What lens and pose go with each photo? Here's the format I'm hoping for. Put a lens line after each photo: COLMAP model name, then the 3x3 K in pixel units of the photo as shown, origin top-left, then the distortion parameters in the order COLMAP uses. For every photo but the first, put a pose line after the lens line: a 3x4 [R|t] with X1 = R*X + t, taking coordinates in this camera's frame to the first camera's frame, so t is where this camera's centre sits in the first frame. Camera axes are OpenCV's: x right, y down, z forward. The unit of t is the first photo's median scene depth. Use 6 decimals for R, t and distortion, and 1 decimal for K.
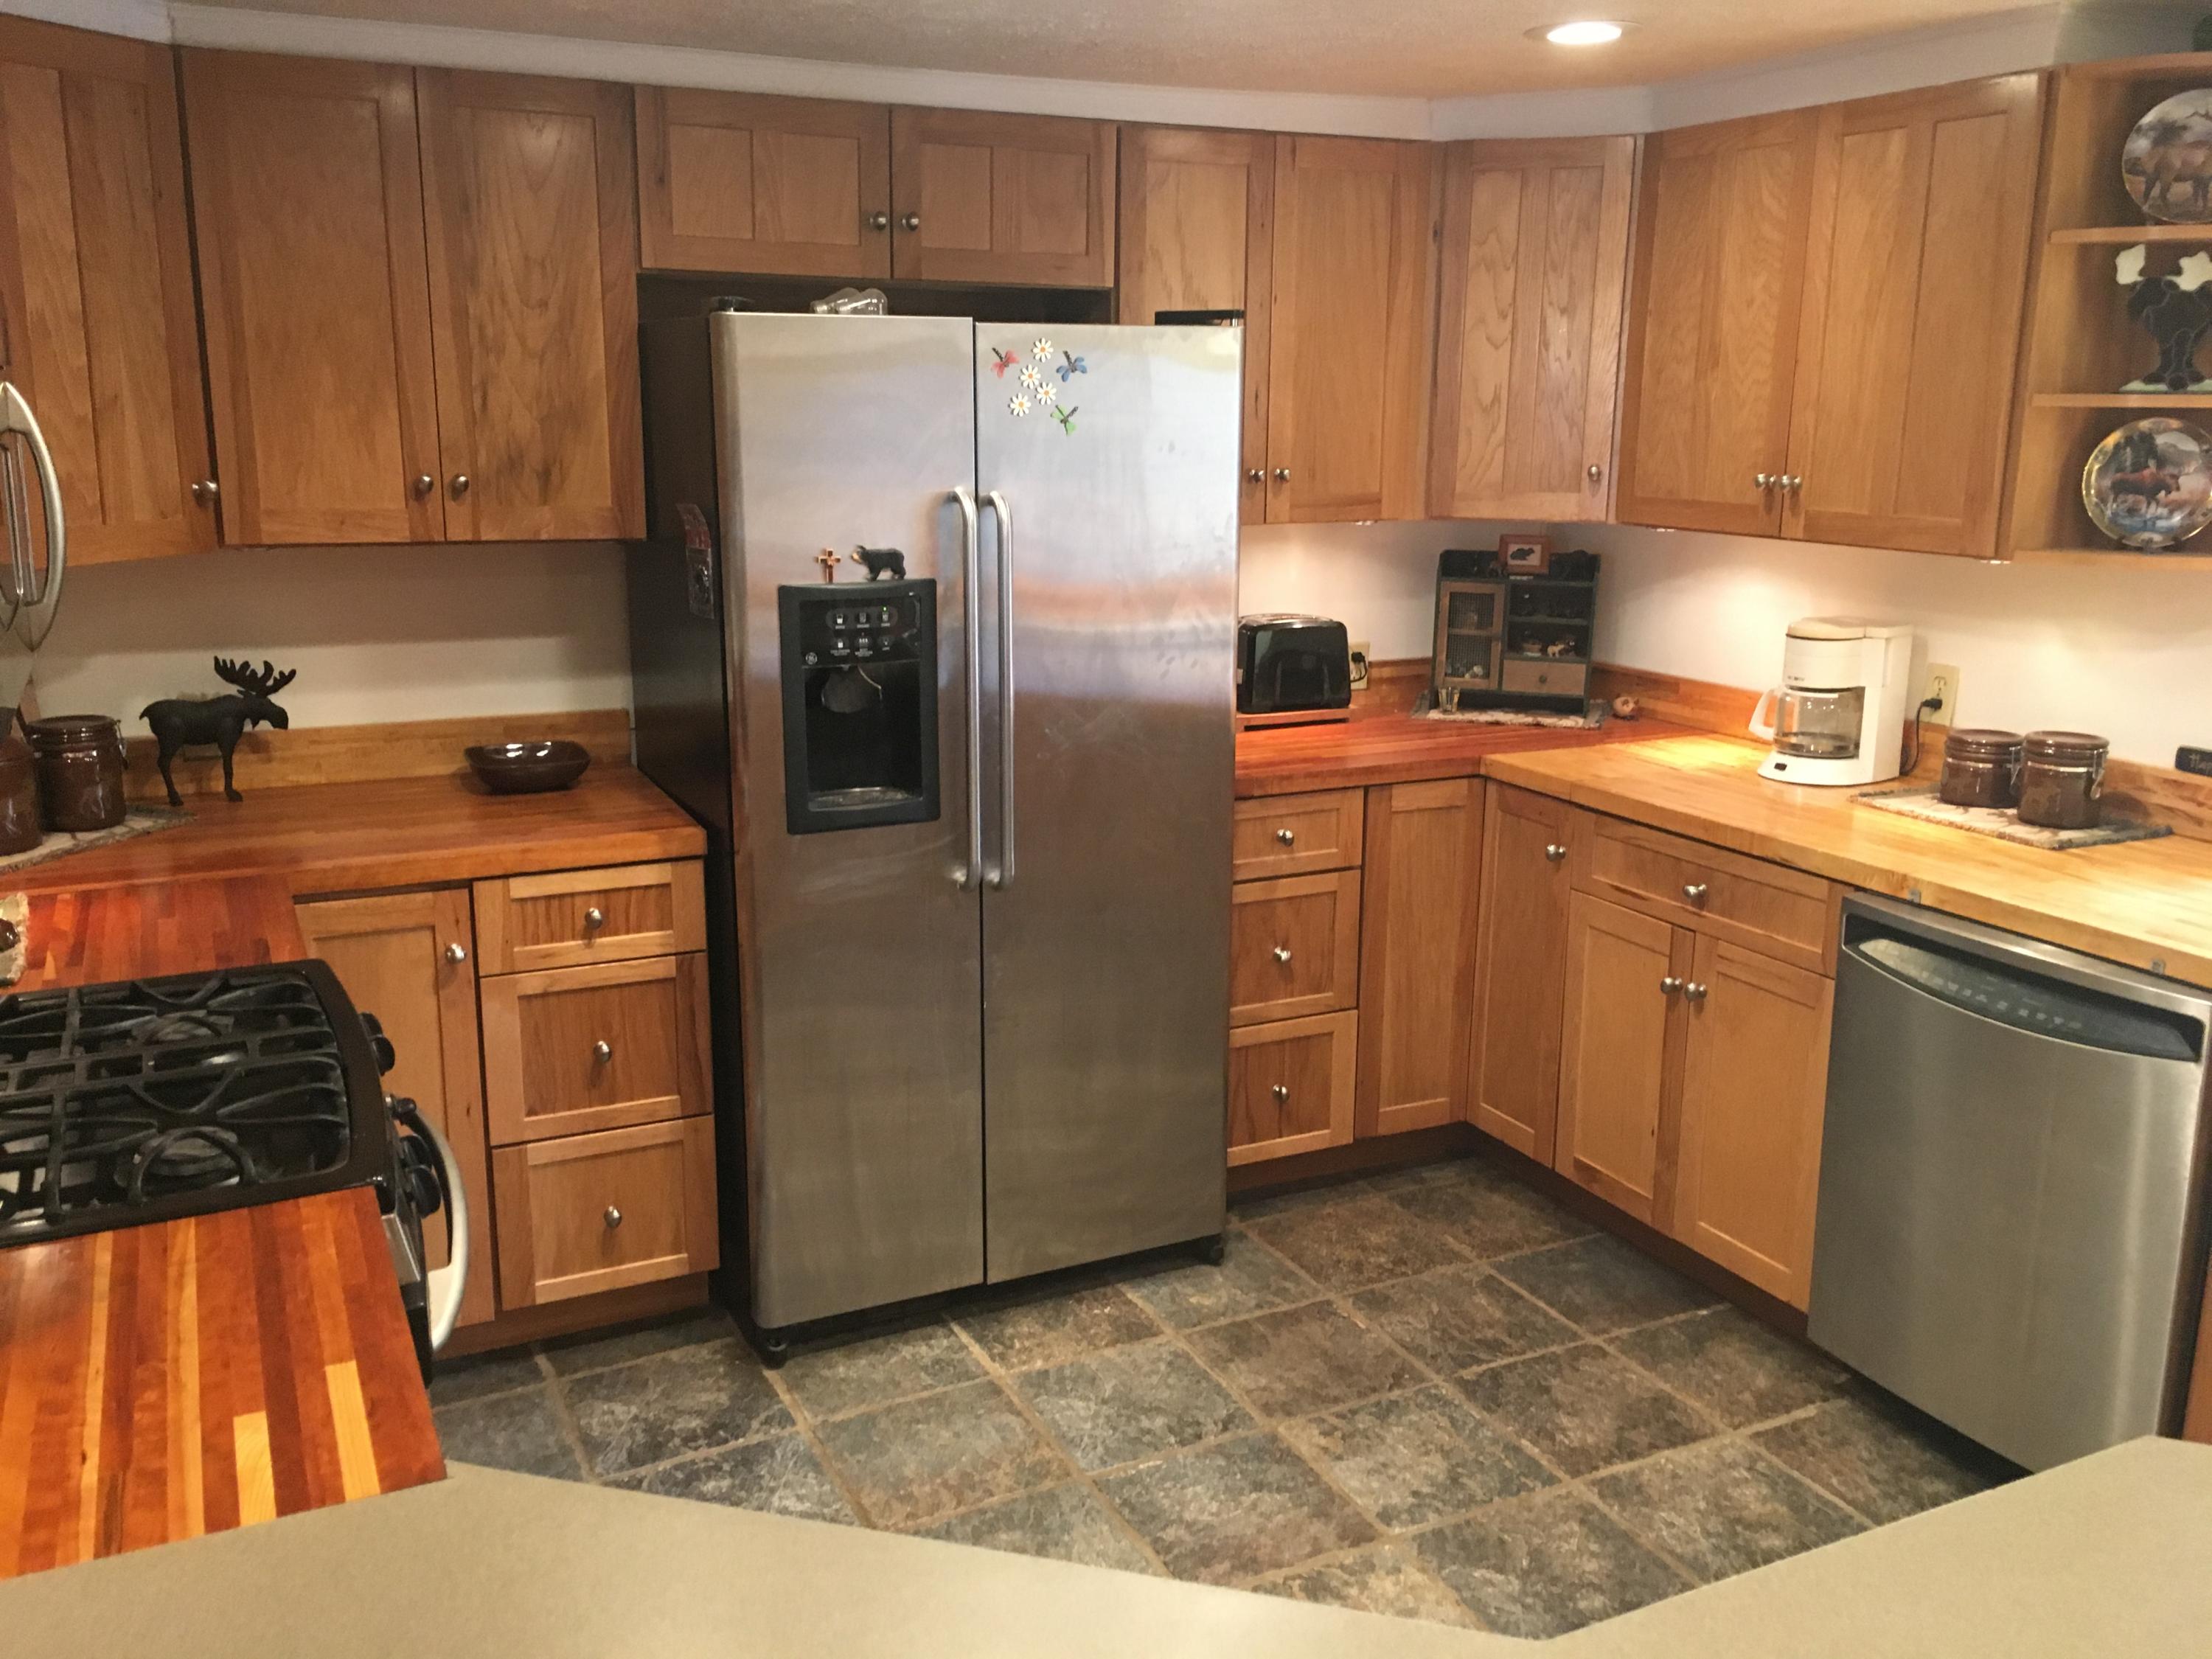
lens RADIAL K [[1893.6, 0, 1102.0], [0, 1893.6, 824.6], [0, 0, 1]] dist [0.076268, -0.109963]
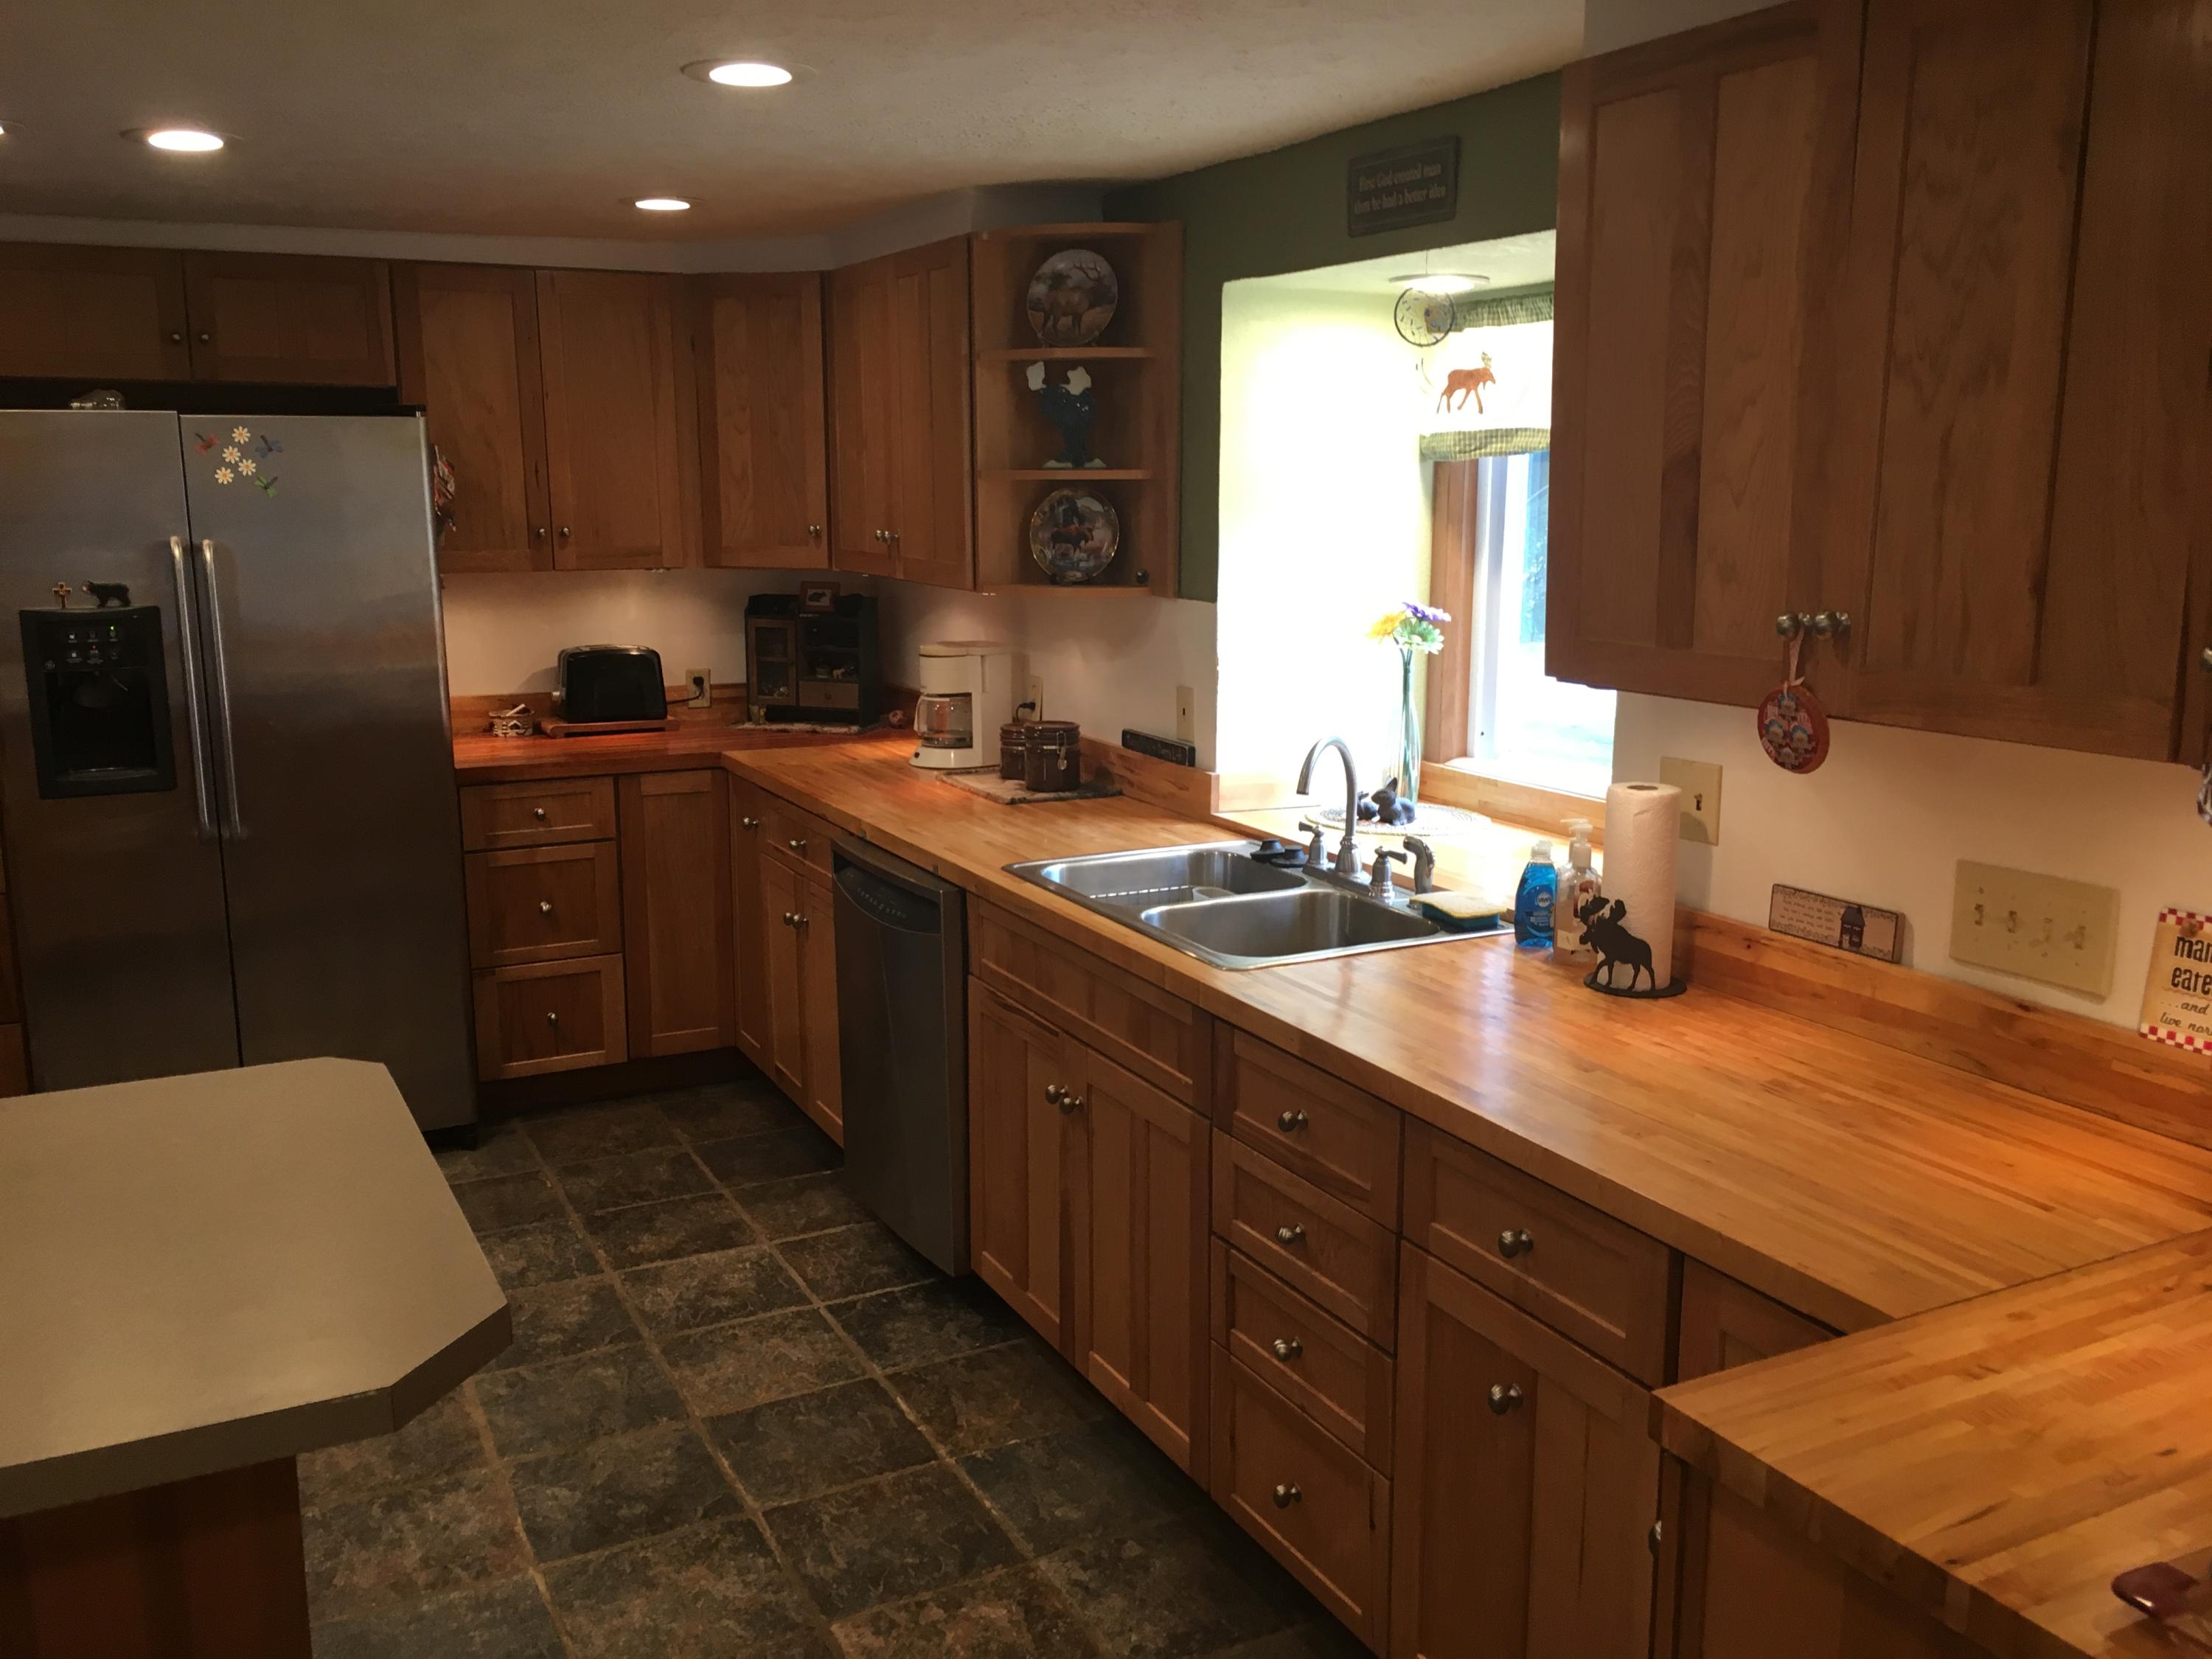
lens RADIAL K [[1893.6, 0, 1102.0], [0, 1893.6, 824.6], [0, 0, 1]] dist [0.076268, -0.109963]
pose [[0.999753, -0.008786, 0.020395, 0.509915], [0.009569, 0.999208, -0.038627, 0.076007], [-0.020039, 0.038812, 0.999046, -0.322477]]
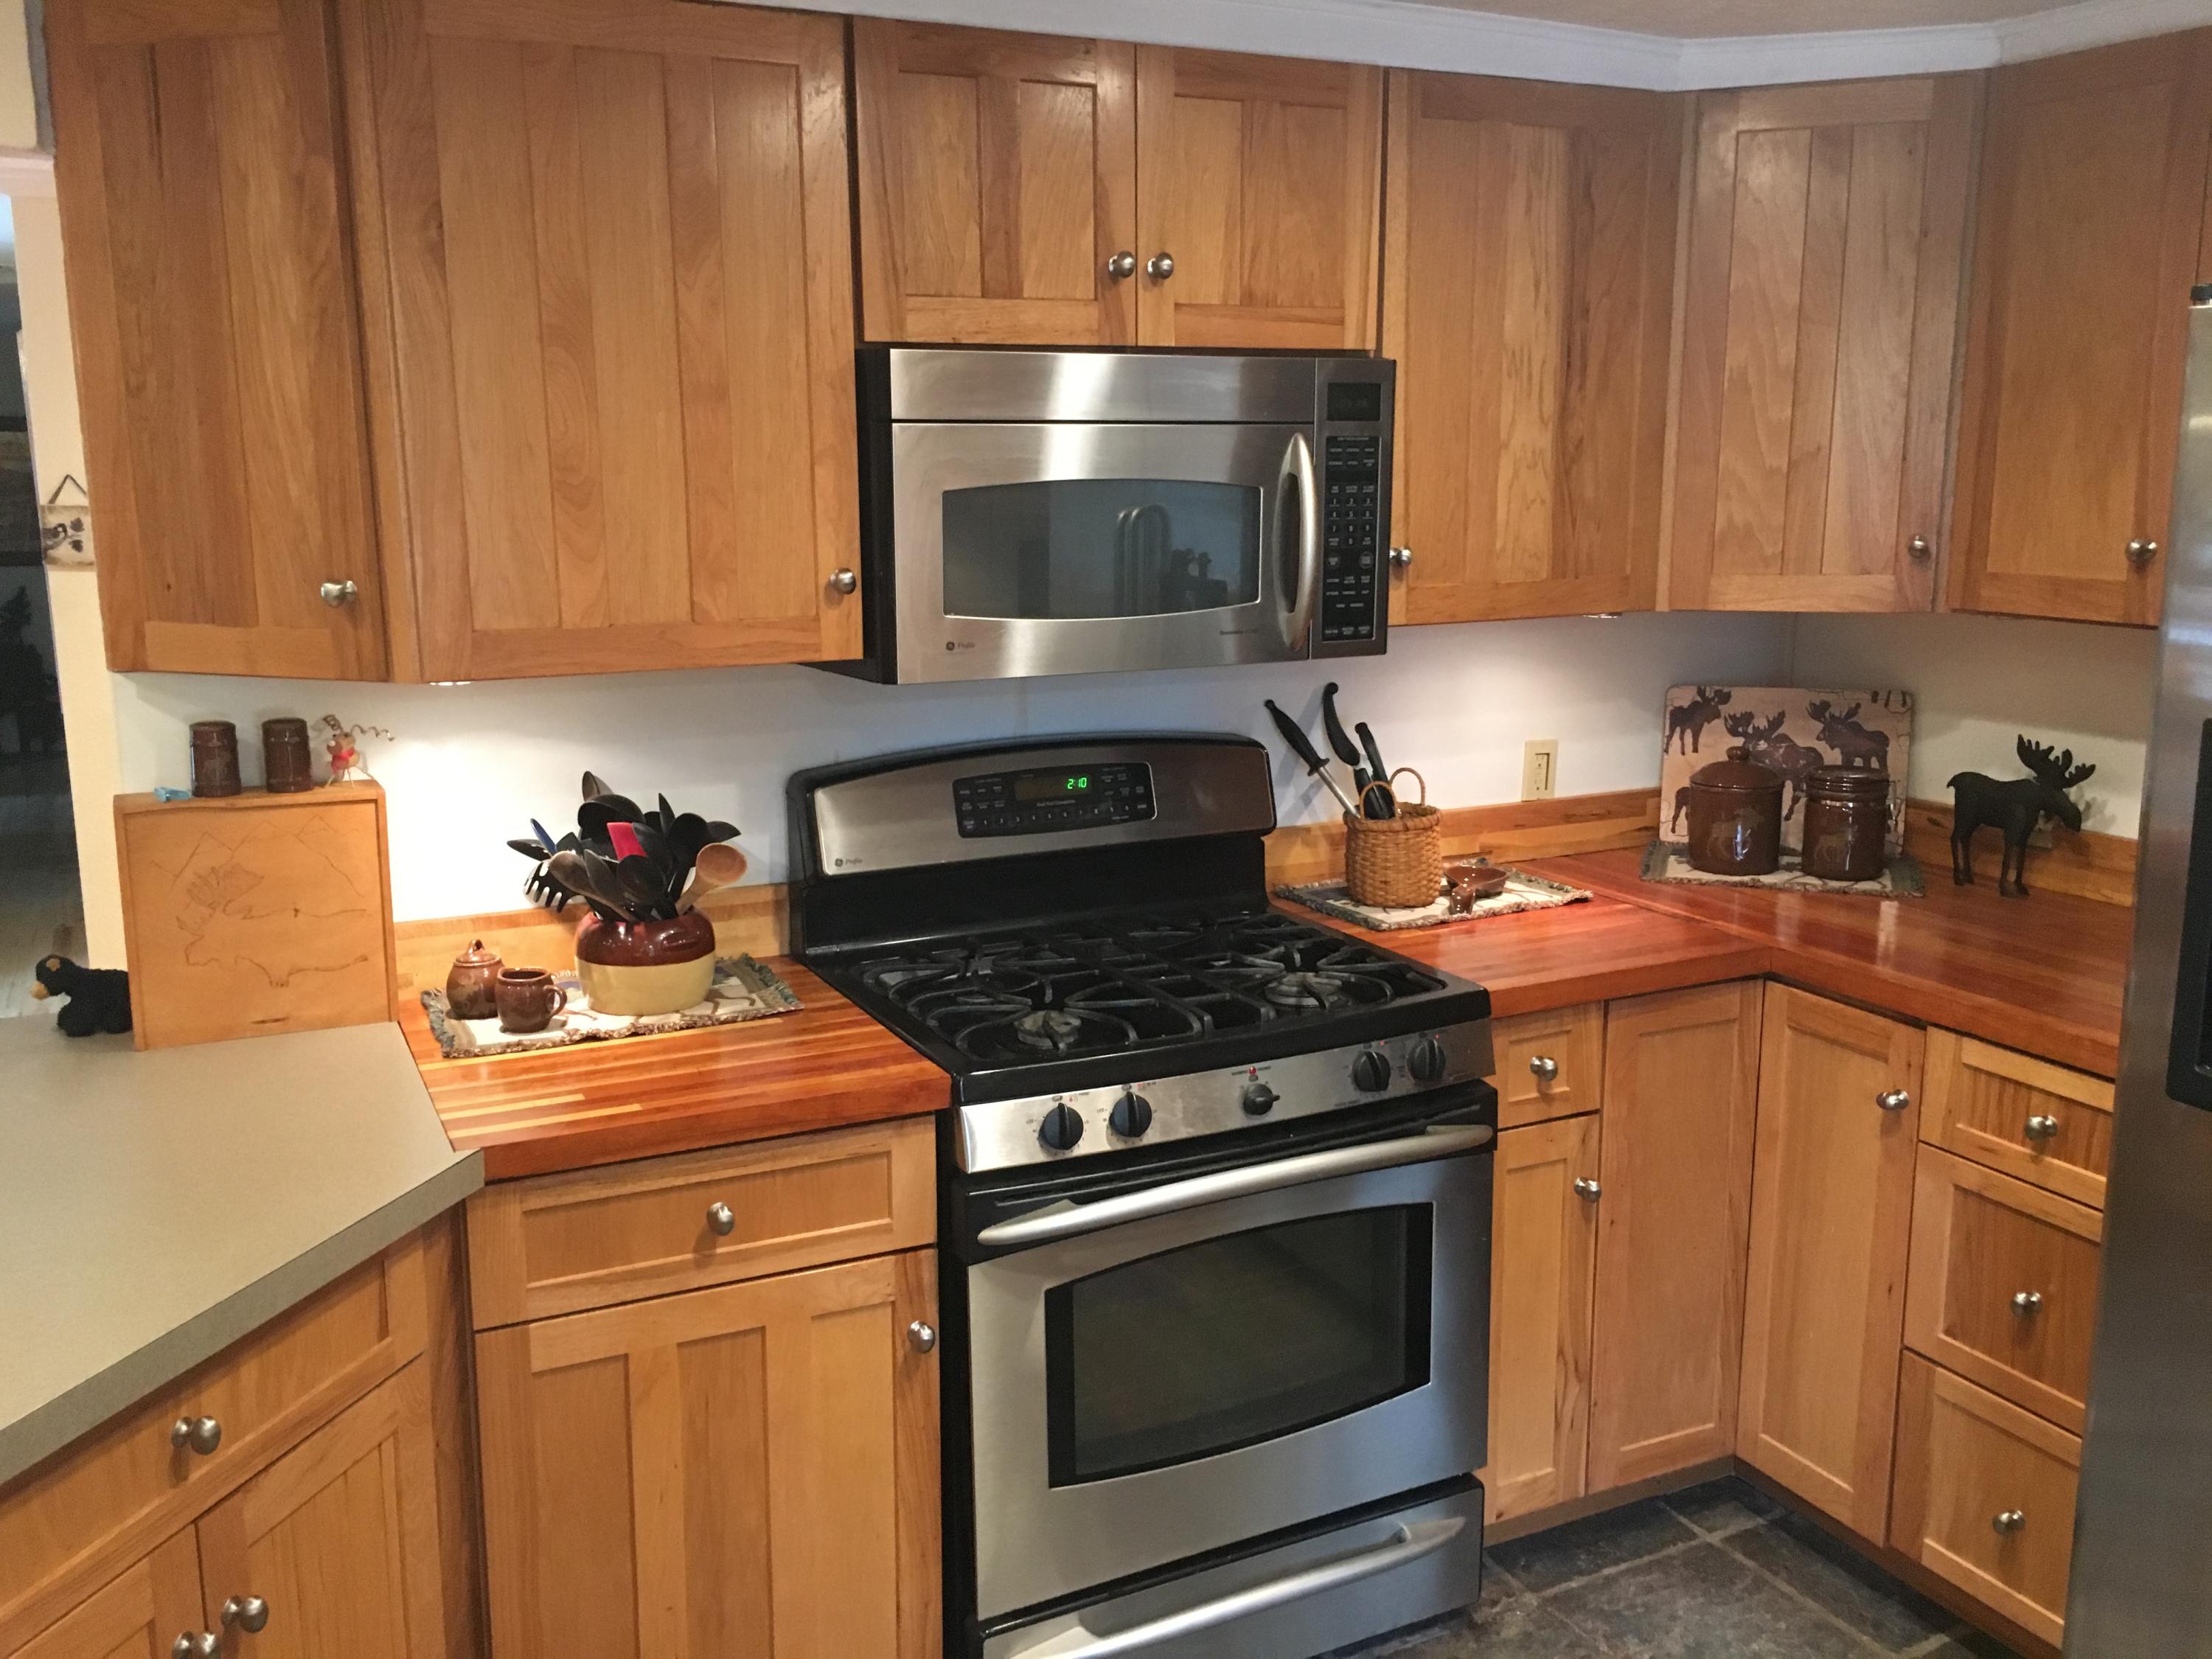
lens RADIAL K [[1893.6, 0, 1102.0], [0, 1893.6, 824.6], [0, 0, 1]] dist [0.076268, -0.109963]
pose [[0.006224, 0.180003, -0.983646, 0.434277], [-0.219538, 0.959913, 0.174270, -0.110799], [0.975584, 0.214863, 0.045492, 0.553023]]
